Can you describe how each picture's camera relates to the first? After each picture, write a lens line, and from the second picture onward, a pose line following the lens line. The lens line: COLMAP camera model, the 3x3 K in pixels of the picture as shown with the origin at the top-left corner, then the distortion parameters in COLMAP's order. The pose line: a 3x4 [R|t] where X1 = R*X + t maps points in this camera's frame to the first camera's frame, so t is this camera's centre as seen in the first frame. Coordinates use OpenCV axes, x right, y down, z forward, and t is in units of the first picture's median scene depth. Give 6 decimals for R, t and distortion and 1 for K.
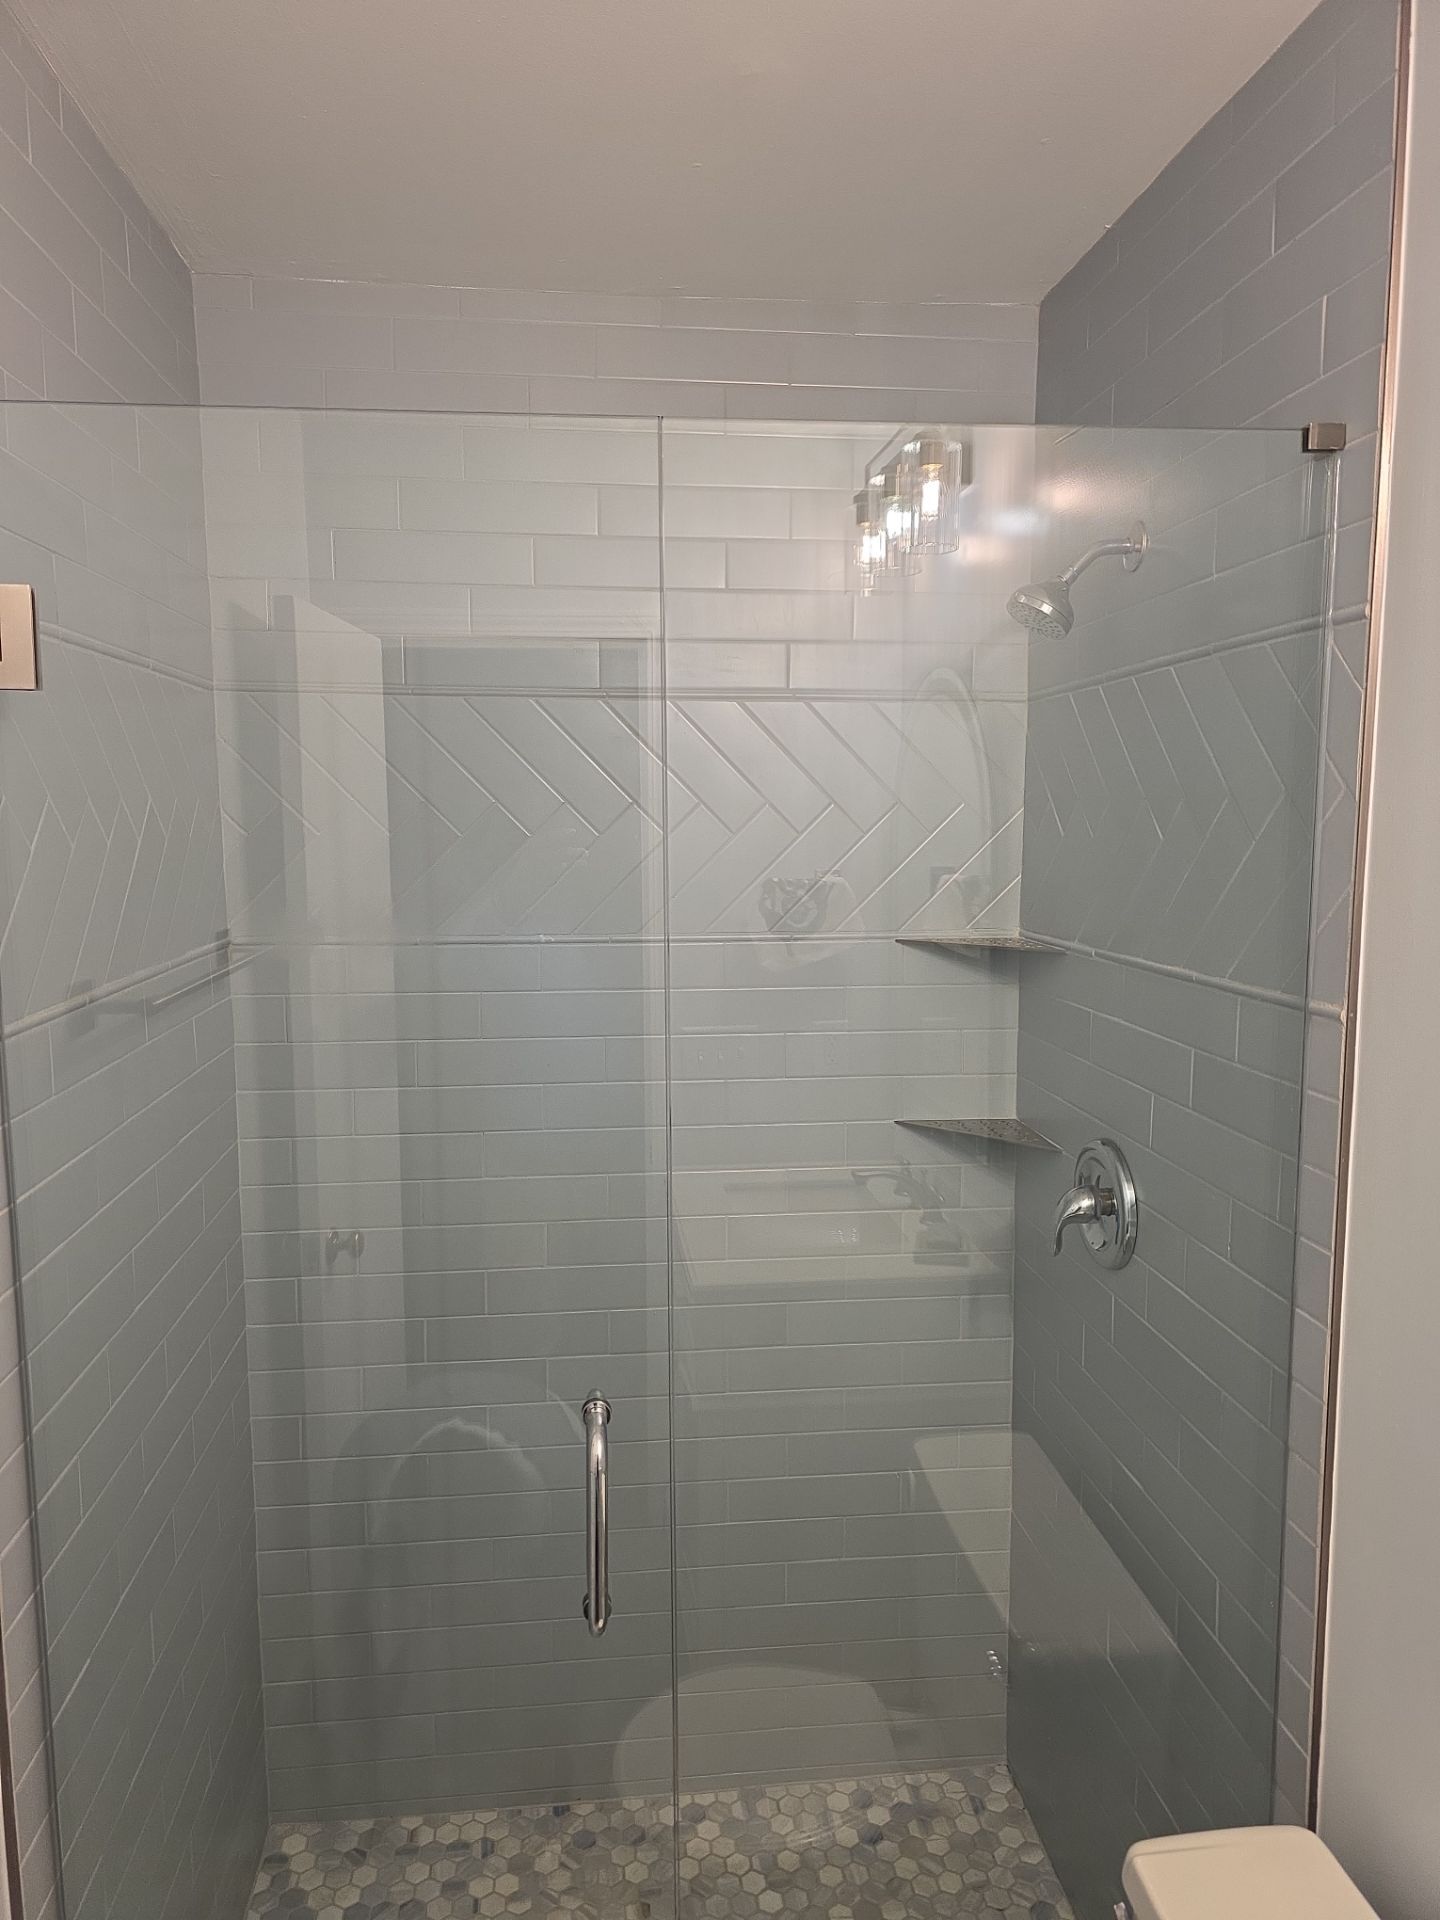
lens RADIAL K [[1327.0, 0, 720.0], [0, 1327.0, 960.0], [0, 0, 1]] dist [0.042653, -0.037493]
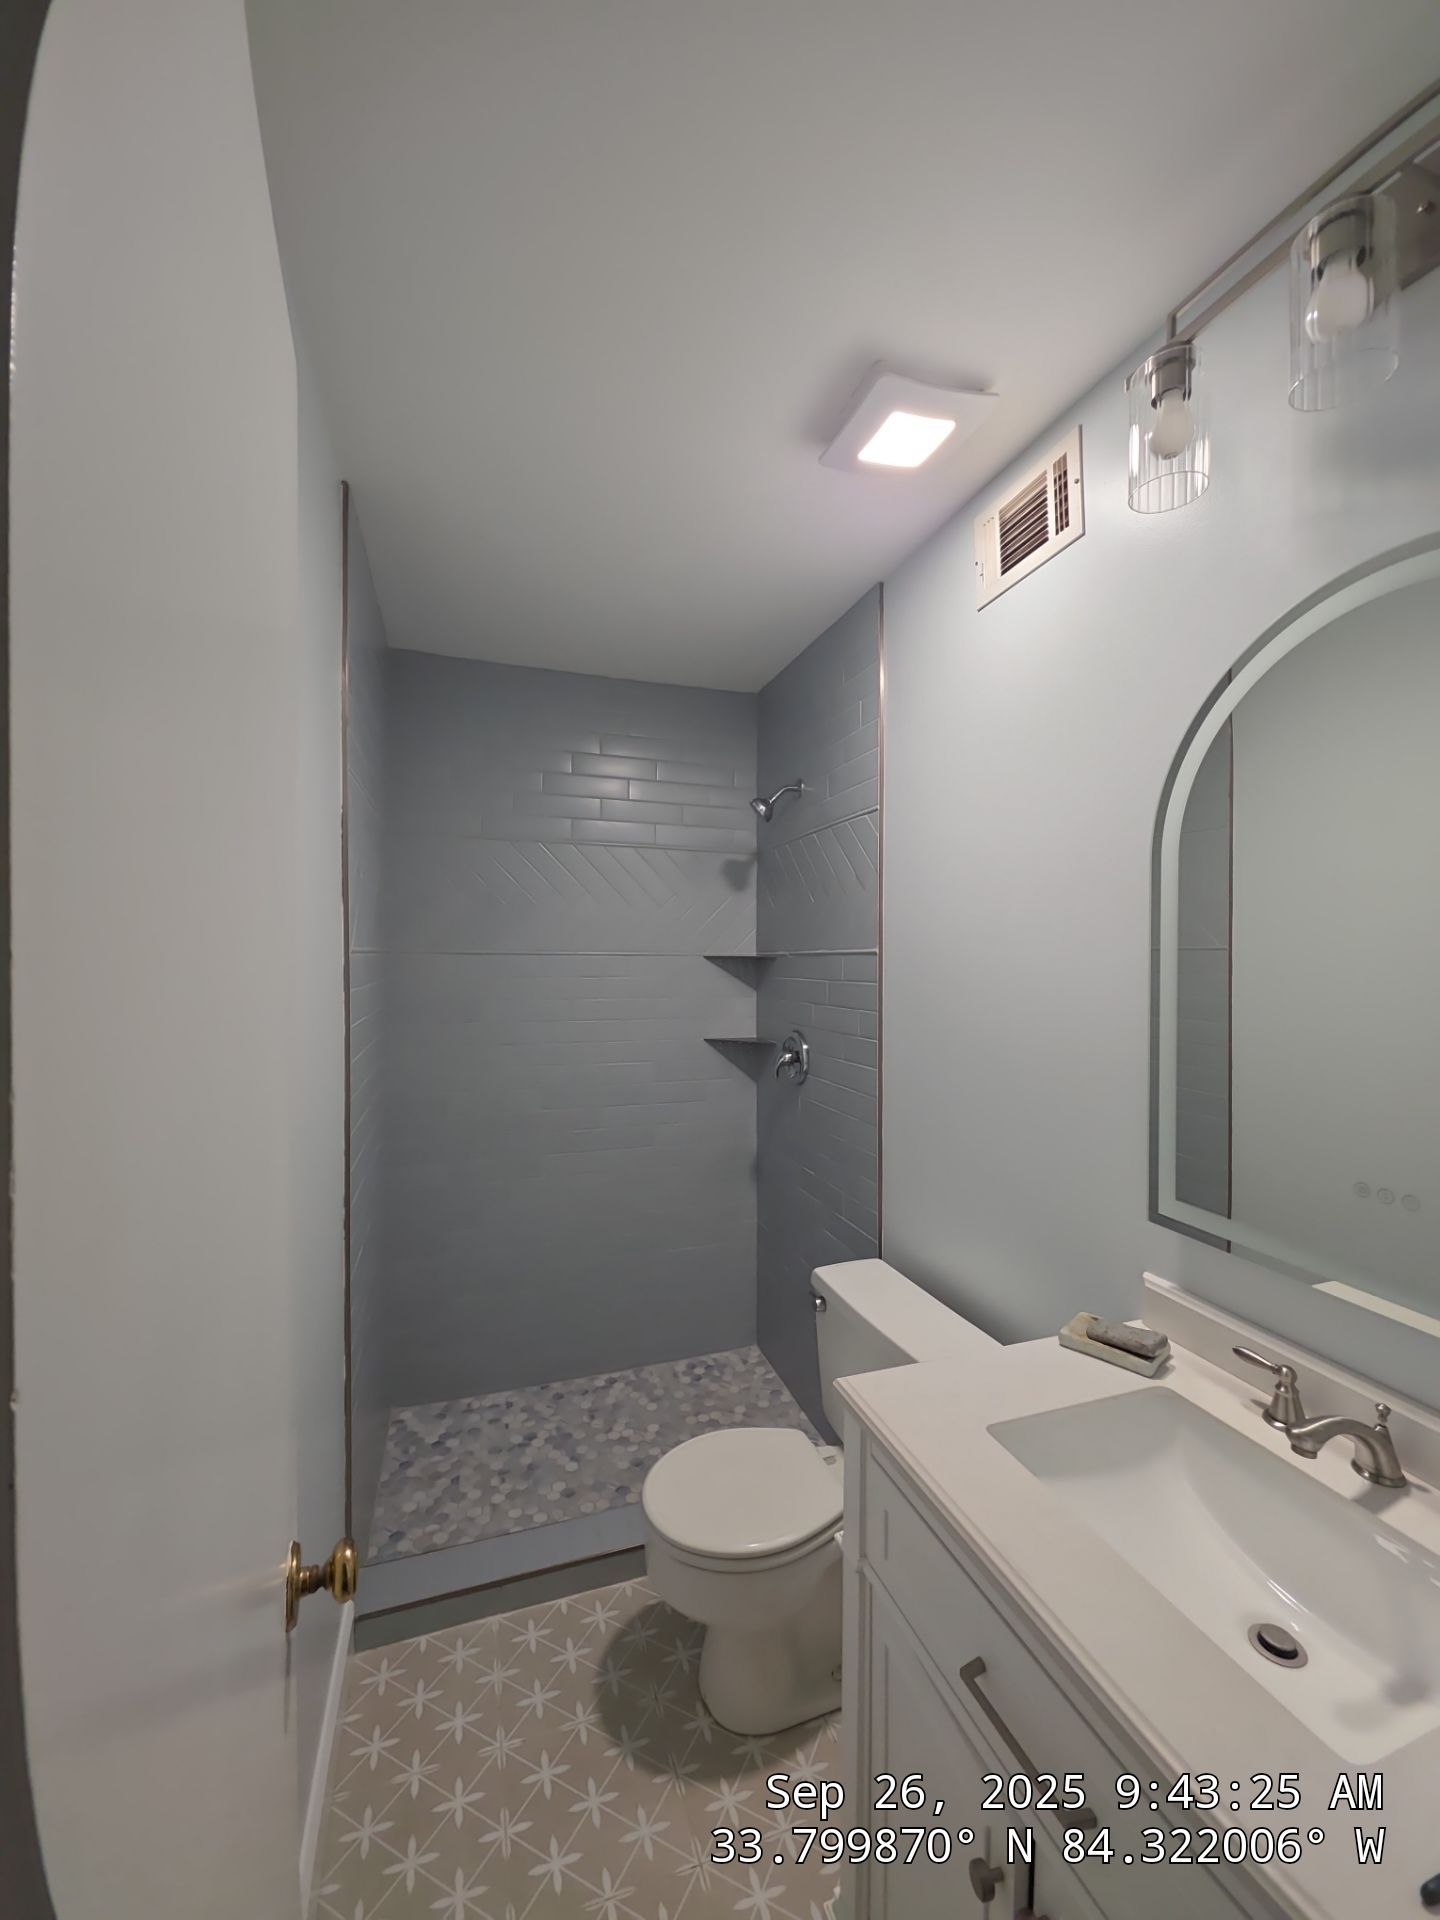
lens RADIAL K [[785.7, 0, 750.4], [0, 785.7, 967.7], [0, 0, 1]] dist [0.000332, -0.000094]
pose [[0.971413, 0.001461, 0.237393, -0.105813], [0.024206, 0.994160, -0.105168, 0.146489], [-0.236160, 0.107908, 0.965704, -0.305189]]
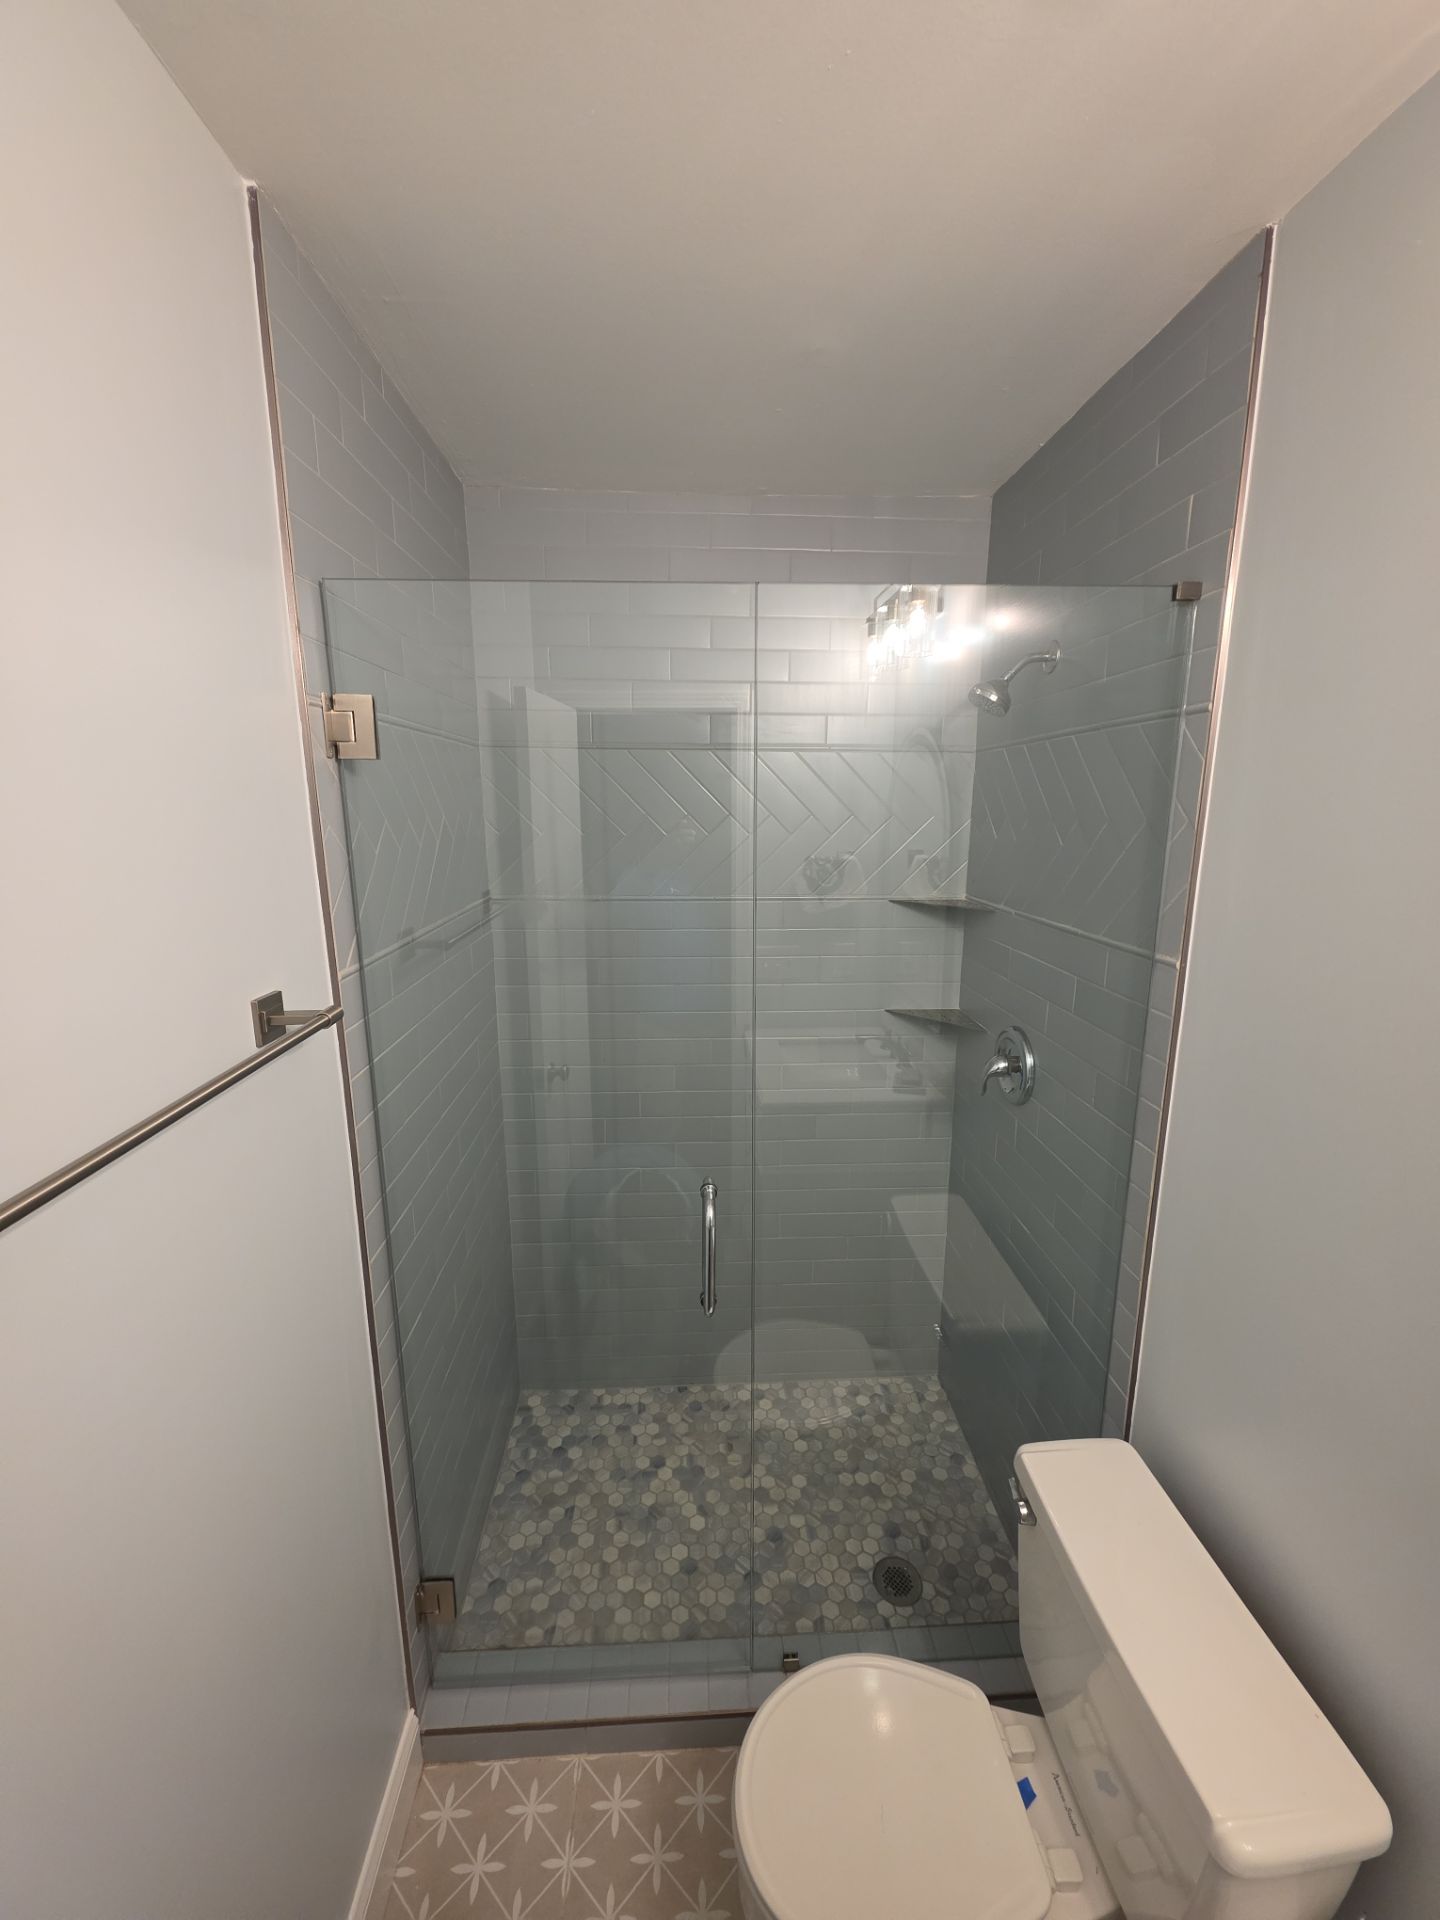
lens RADIAL K [[782.4, 0, 725.3], [0, 782.4, 955.7], [0, 0, 1]] dist [0.000395, -0.000186]
pose [[0.998269, 0.015143, -0.056828, -0.012617], [-0.010342, 0.996424, 0.083854, -0.025662], [0.057895, -0.083121, 0.994856, 0.024479]]
